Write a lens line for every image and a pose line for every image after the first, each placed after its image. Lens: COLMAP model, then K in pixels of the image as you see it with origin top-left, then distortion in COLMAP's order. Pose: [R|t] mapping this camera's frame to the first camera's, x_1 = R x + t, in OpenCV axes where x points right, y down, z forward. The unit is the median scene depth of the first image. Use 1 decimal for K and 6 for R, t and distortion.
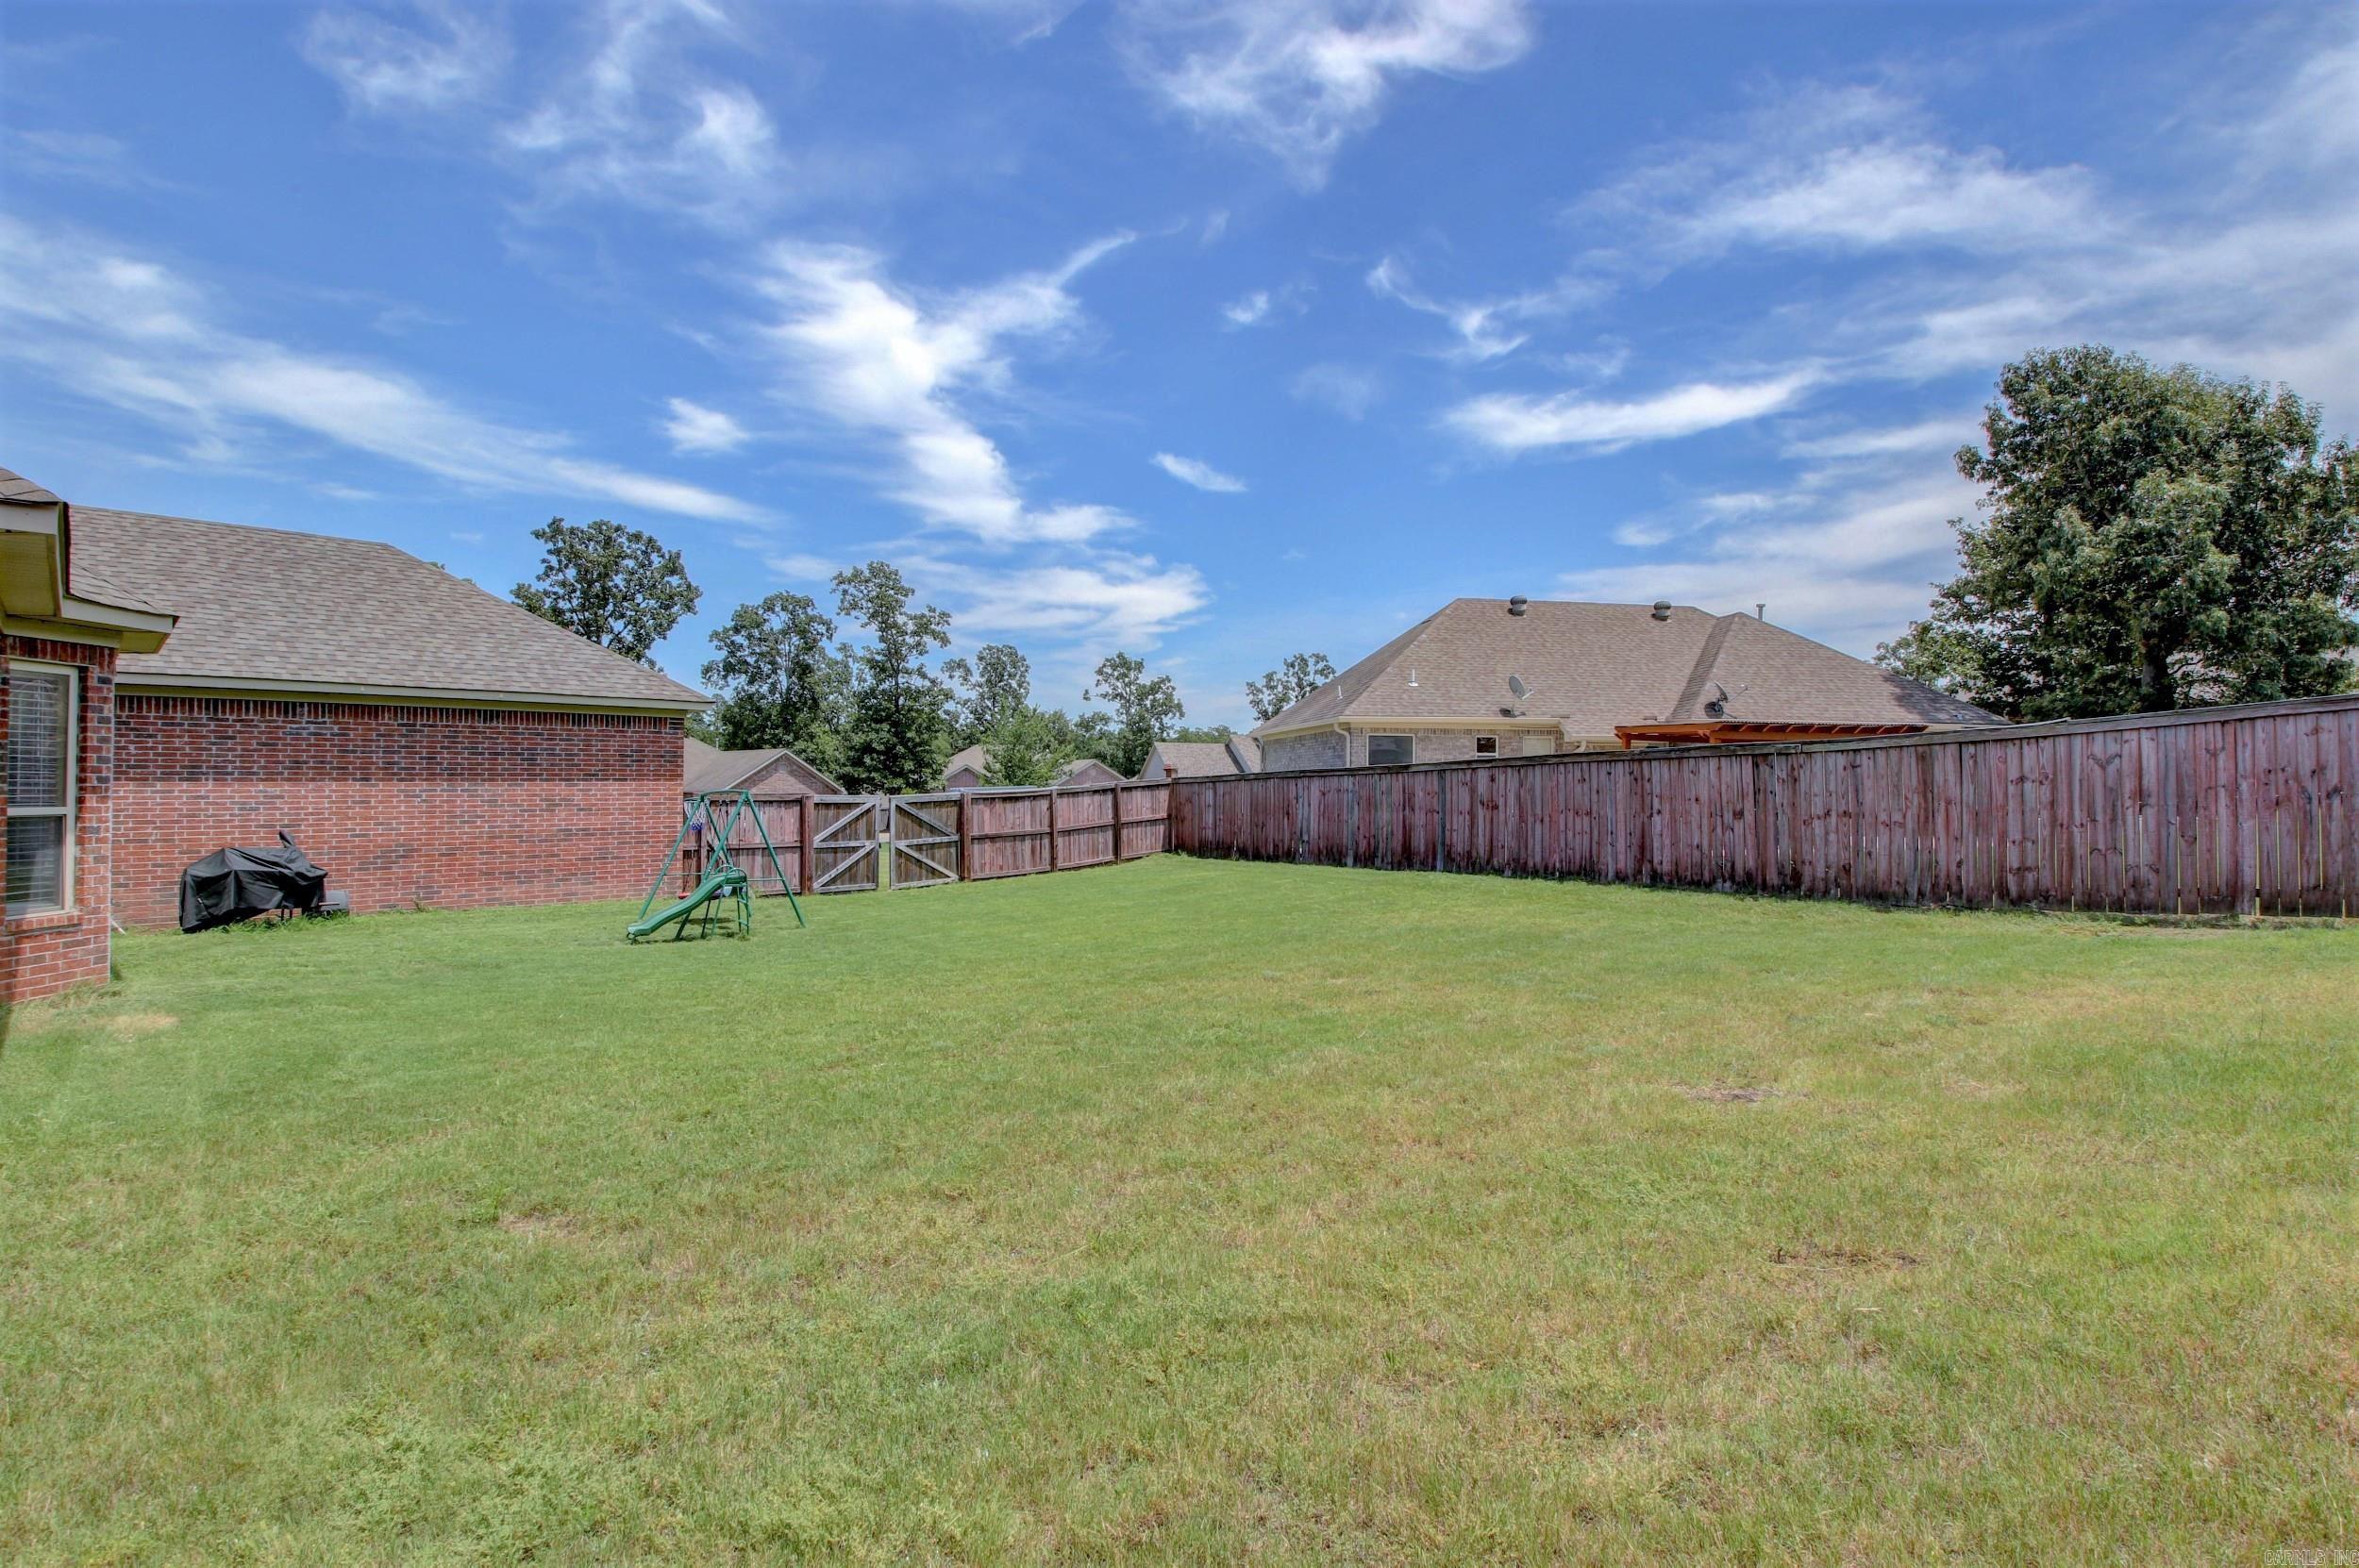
lens RADIAL K [[1112.5, 0, 1165.7], [0, 1112.5, 779.0], [0, 0, 1]] dist [-0.000423, -0.013714]
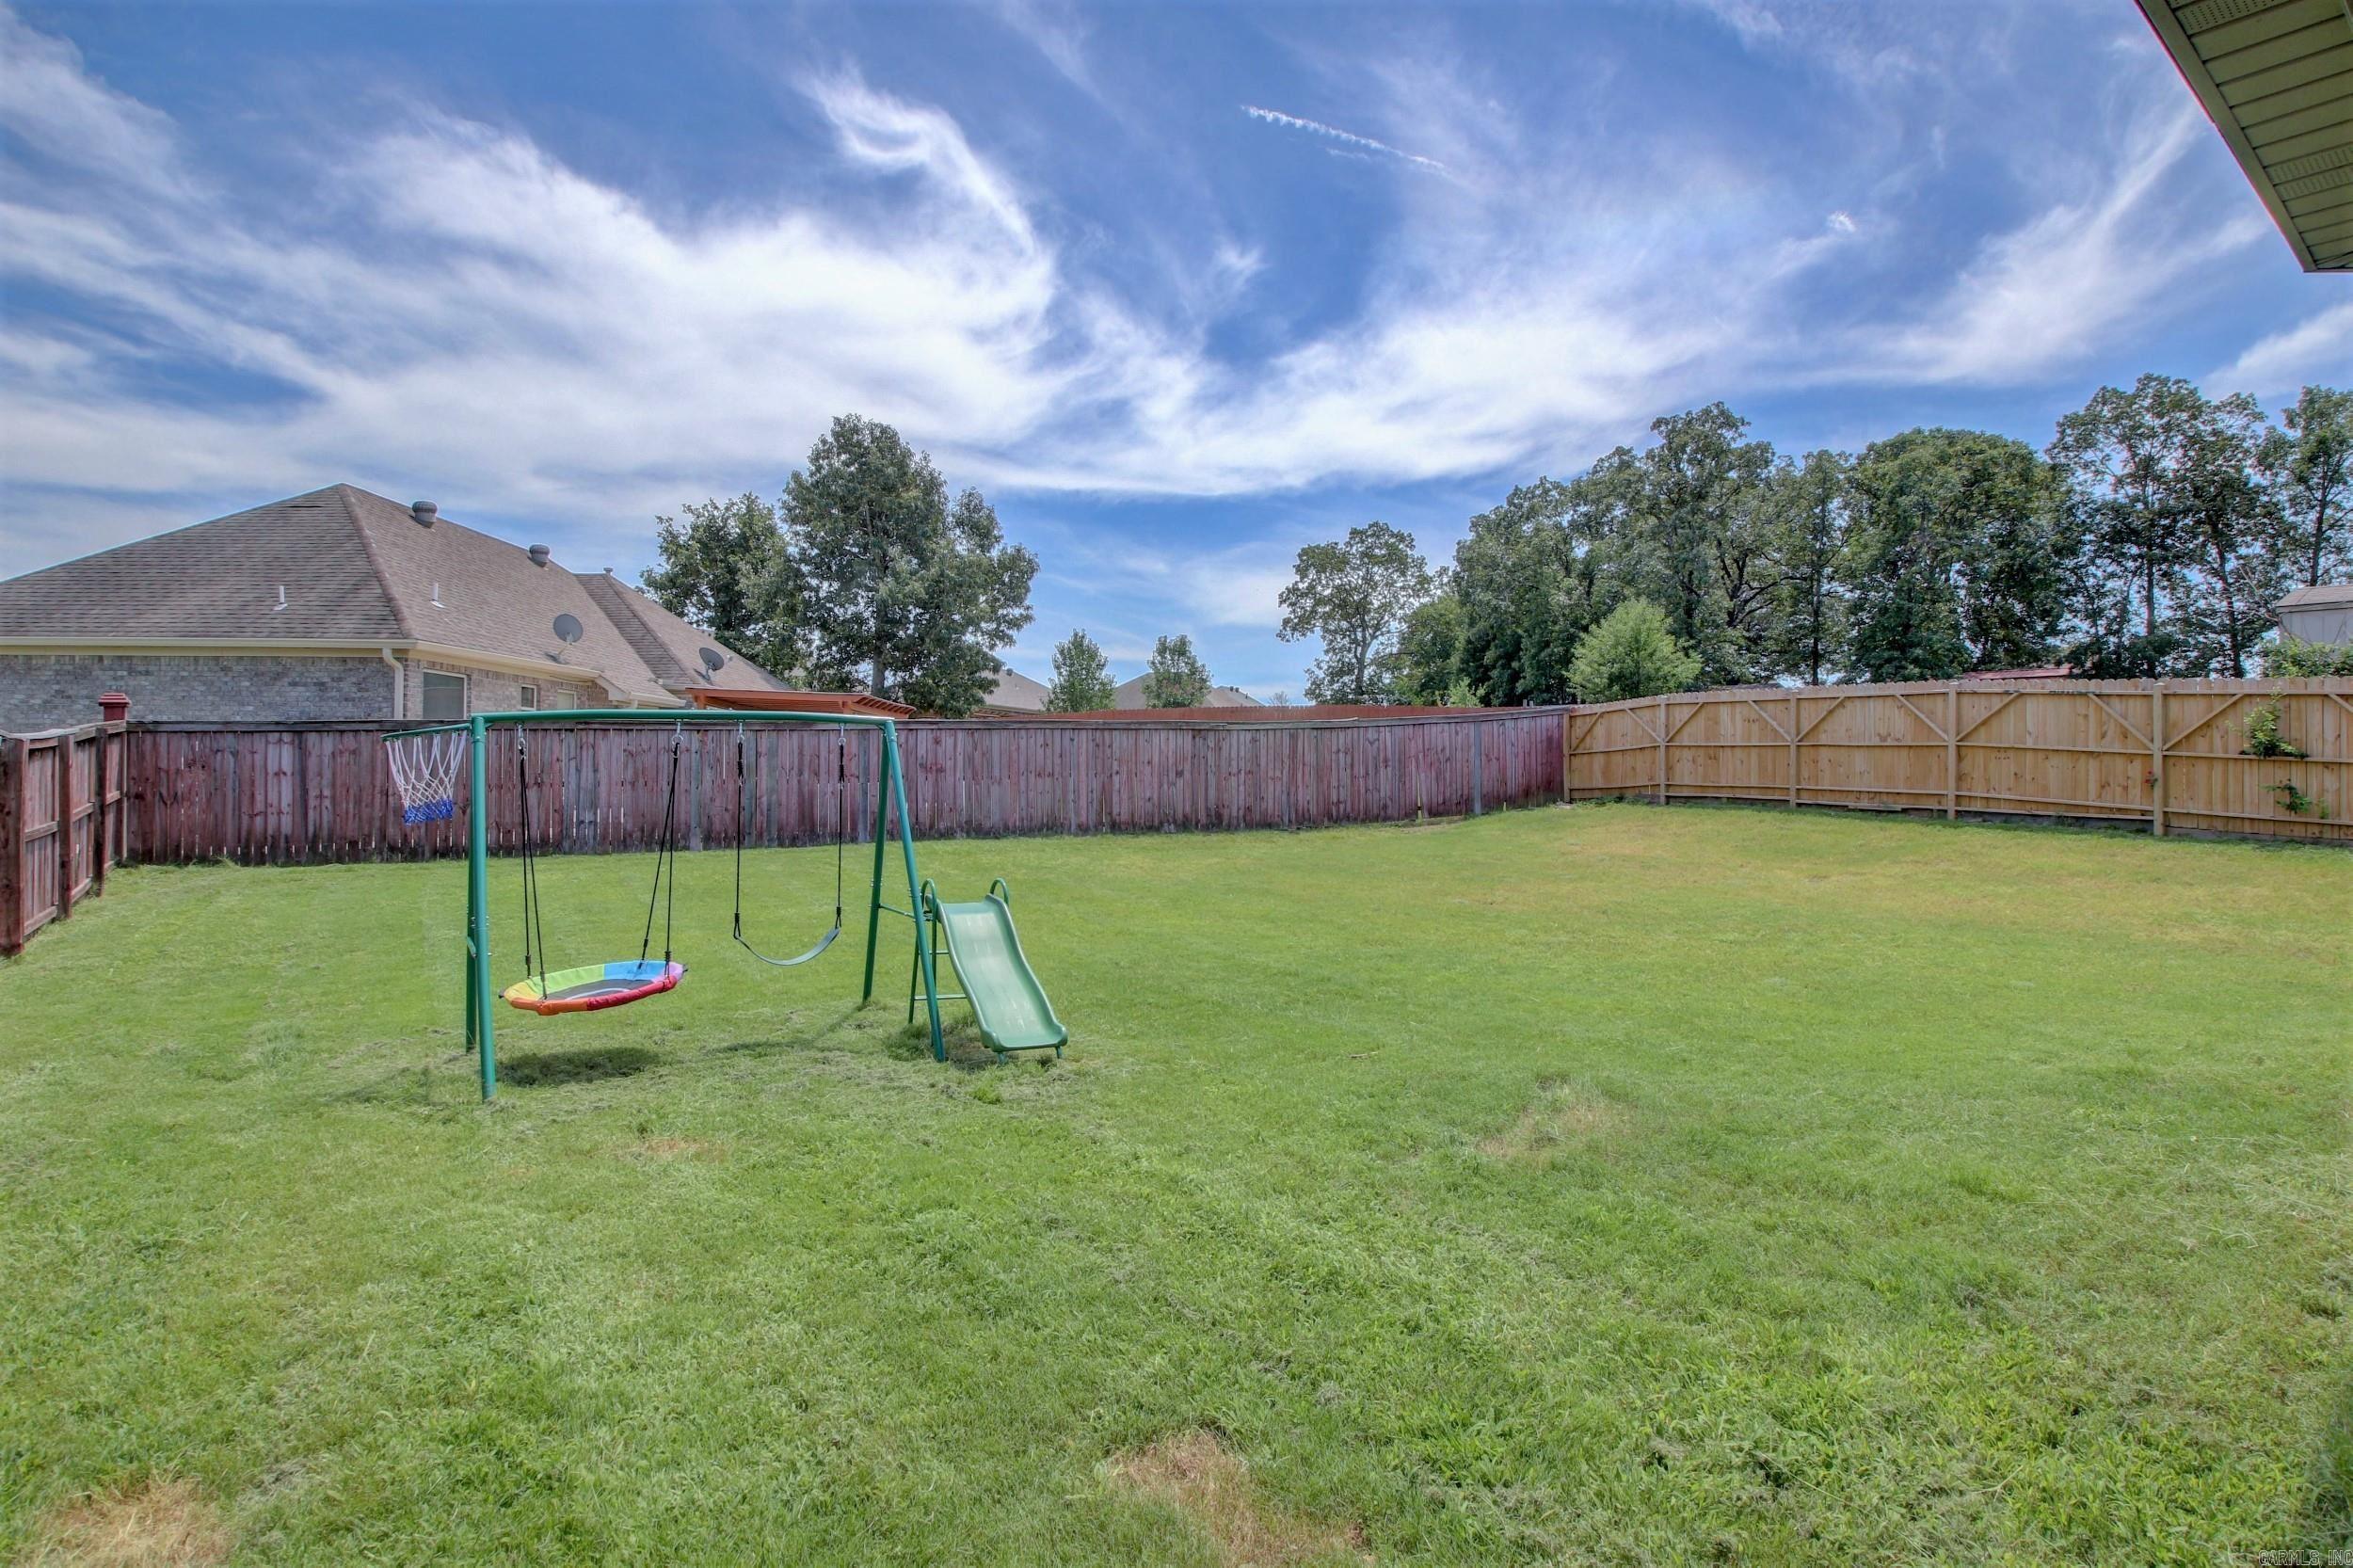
lens RADIAL K [[1109.7, 0, 1172.1], [0, 1109.7, 791.7], [0, 0, 1]] dist [-0.000423, -0.013714]
pose [[0.112094, -0.016169, 0.993566, -0.737177], [-0.013957, 0.999743, 0.017844, 0.027229], [-0.993600, -0.015868, 0.111839, 0.777208]]
